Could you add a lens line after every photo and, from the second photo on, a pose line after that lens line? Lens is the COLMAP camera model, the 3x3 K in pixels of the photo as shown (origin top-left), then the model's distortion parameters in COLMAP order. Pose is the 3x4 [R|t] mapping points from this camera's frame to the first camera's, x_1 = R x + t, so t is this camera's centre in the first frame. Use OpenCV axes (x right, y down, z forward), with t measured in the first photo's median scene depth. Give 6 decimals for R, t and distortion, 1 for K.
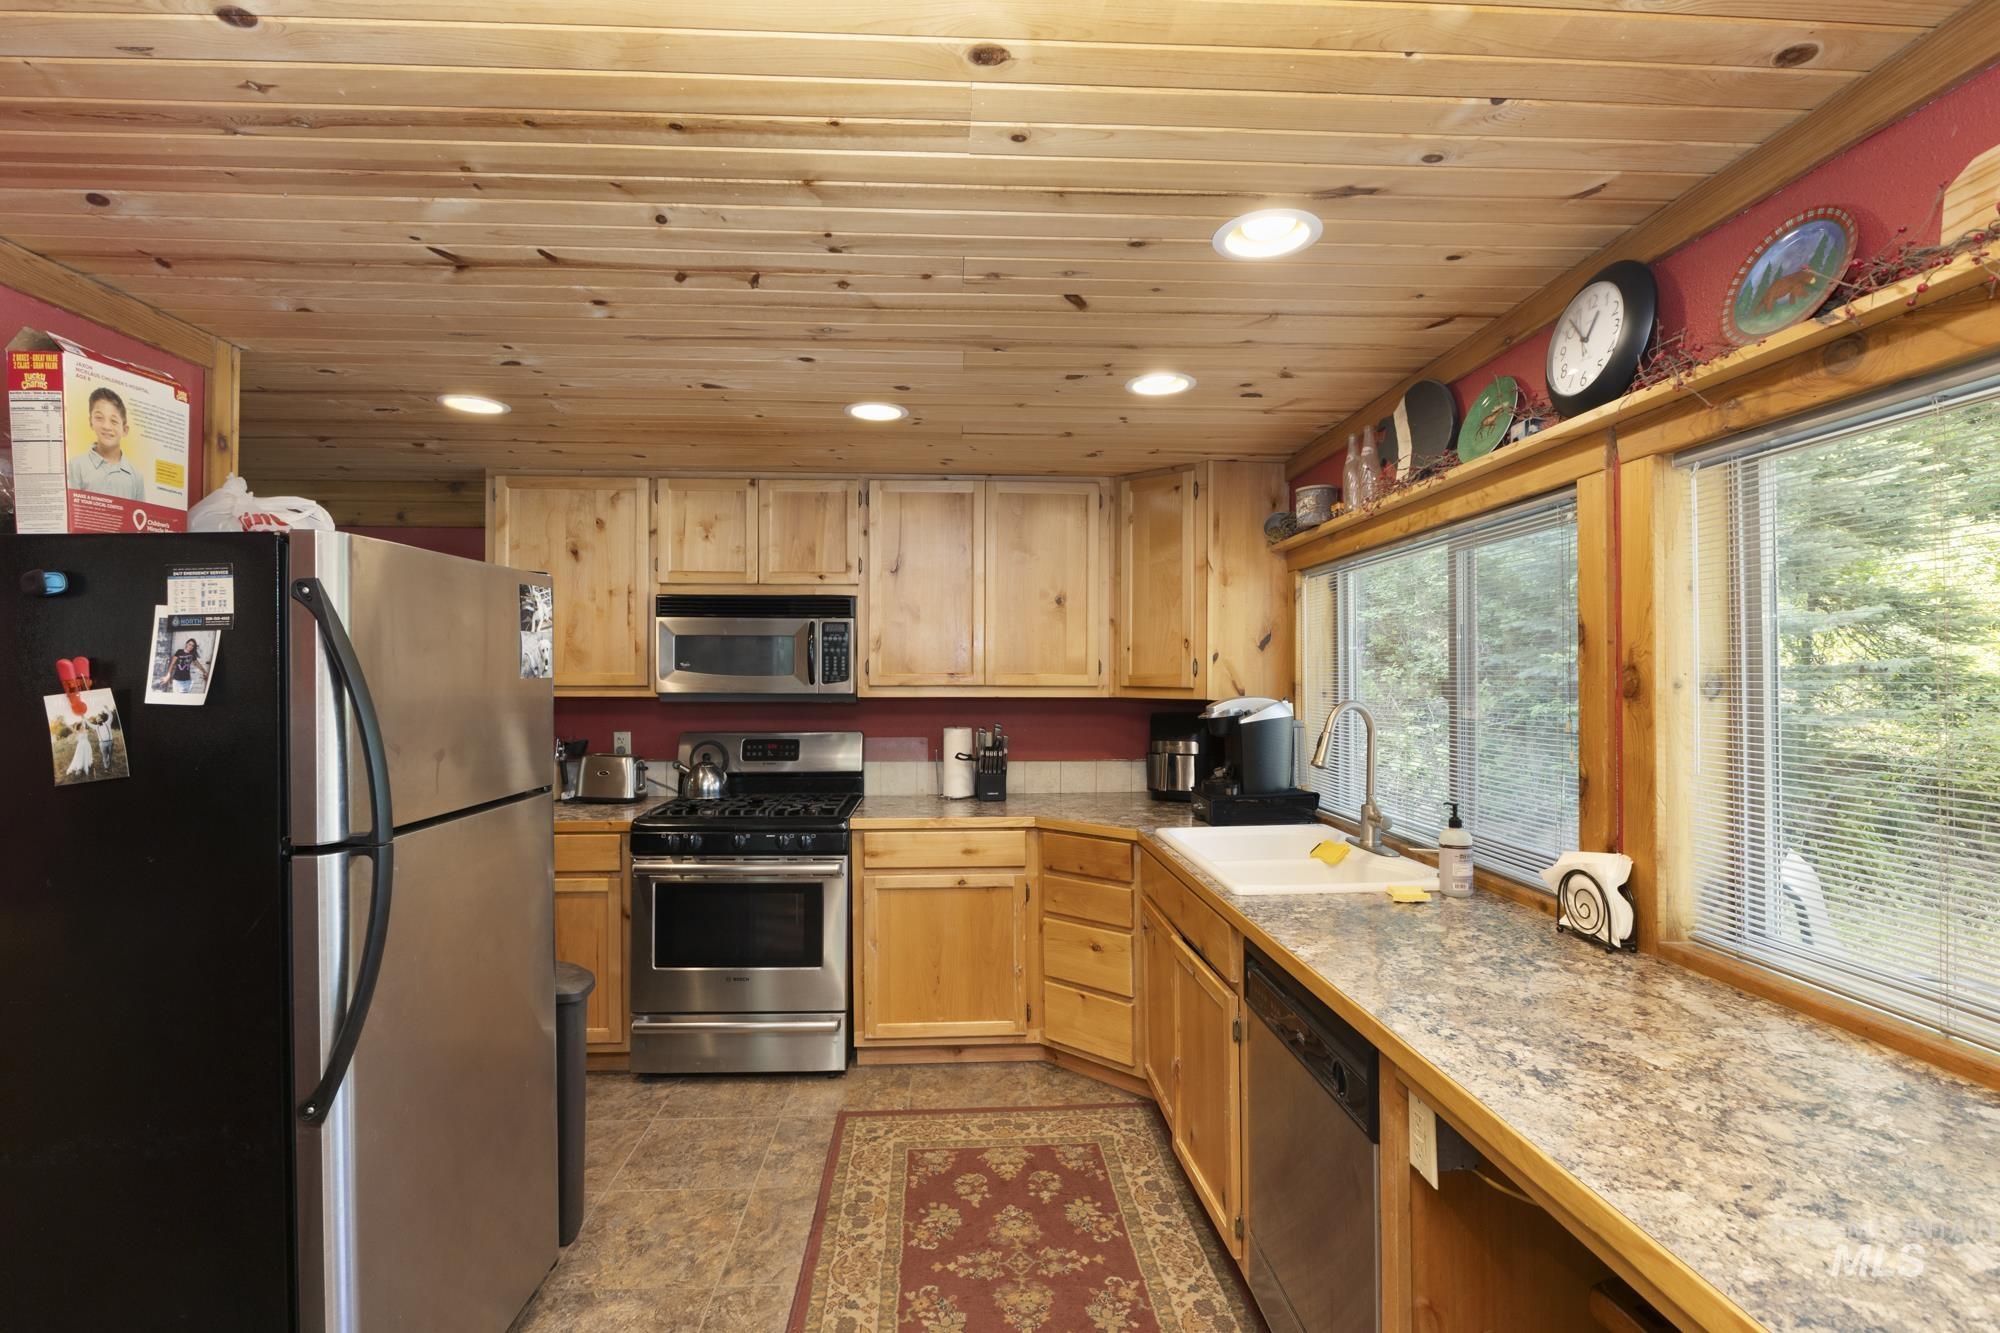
lens RADIAL K [[935.7, 0, 998.0], [0, 935.7, 668.6], [0, 0, 1]] dist [-0.000969, -0.000060]
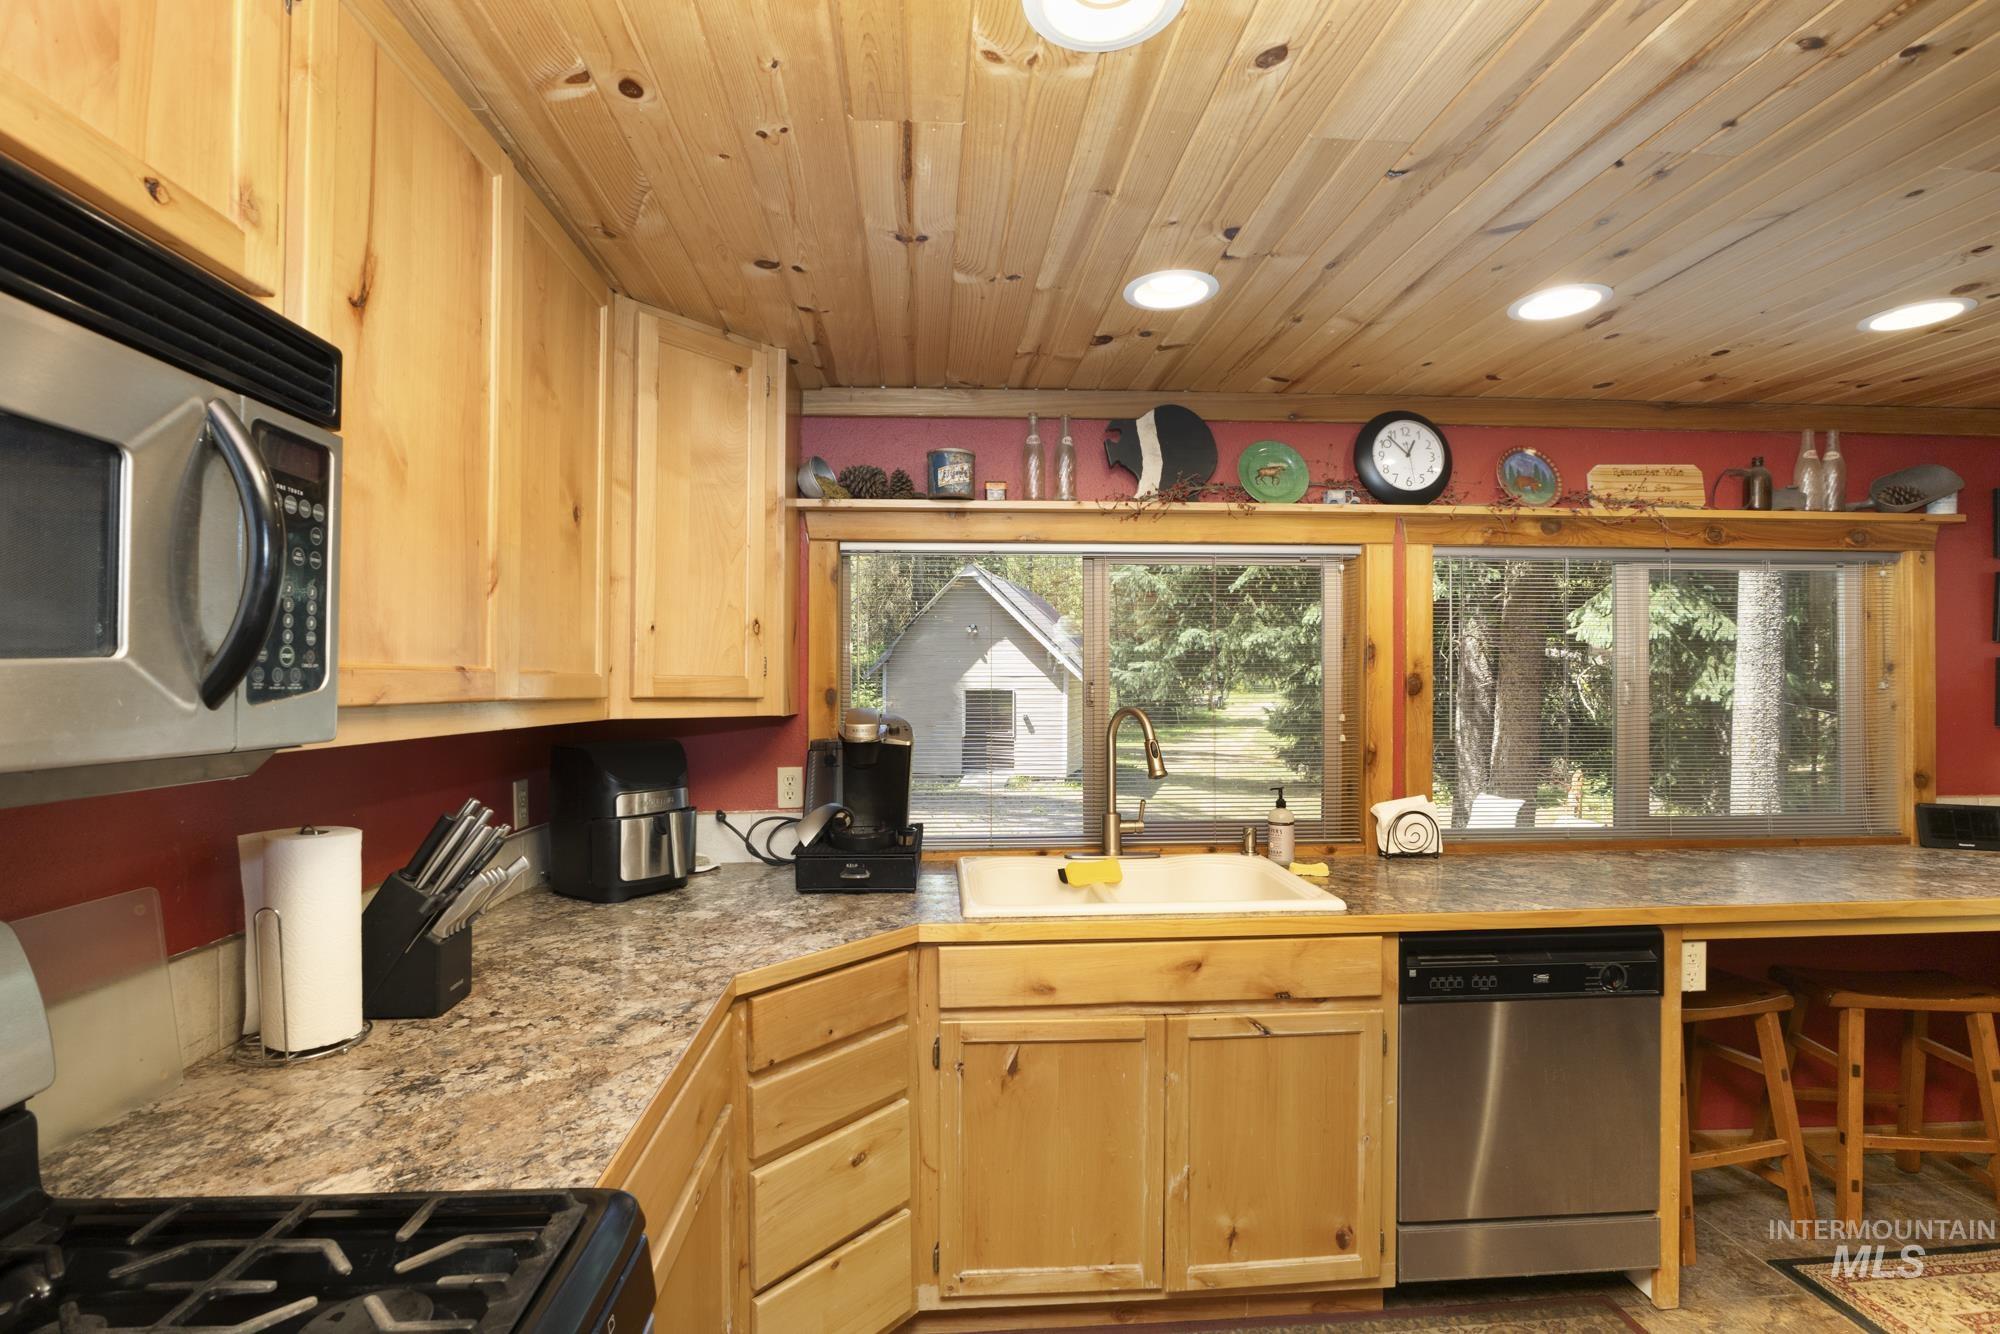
lens RADIAL K [[935.7, 0, 1000.6], [0, 935.7, 675.9], [0, 0, 1]] dist [-0.000969, -0.000060]
pose [[-0.033549, 0.012060, 0.999364, -0.567991], [-0.008001, 0.999892, -0.012335, 0.015642], [-0.999405, -0.008410, -0.033449, 1.156323]]
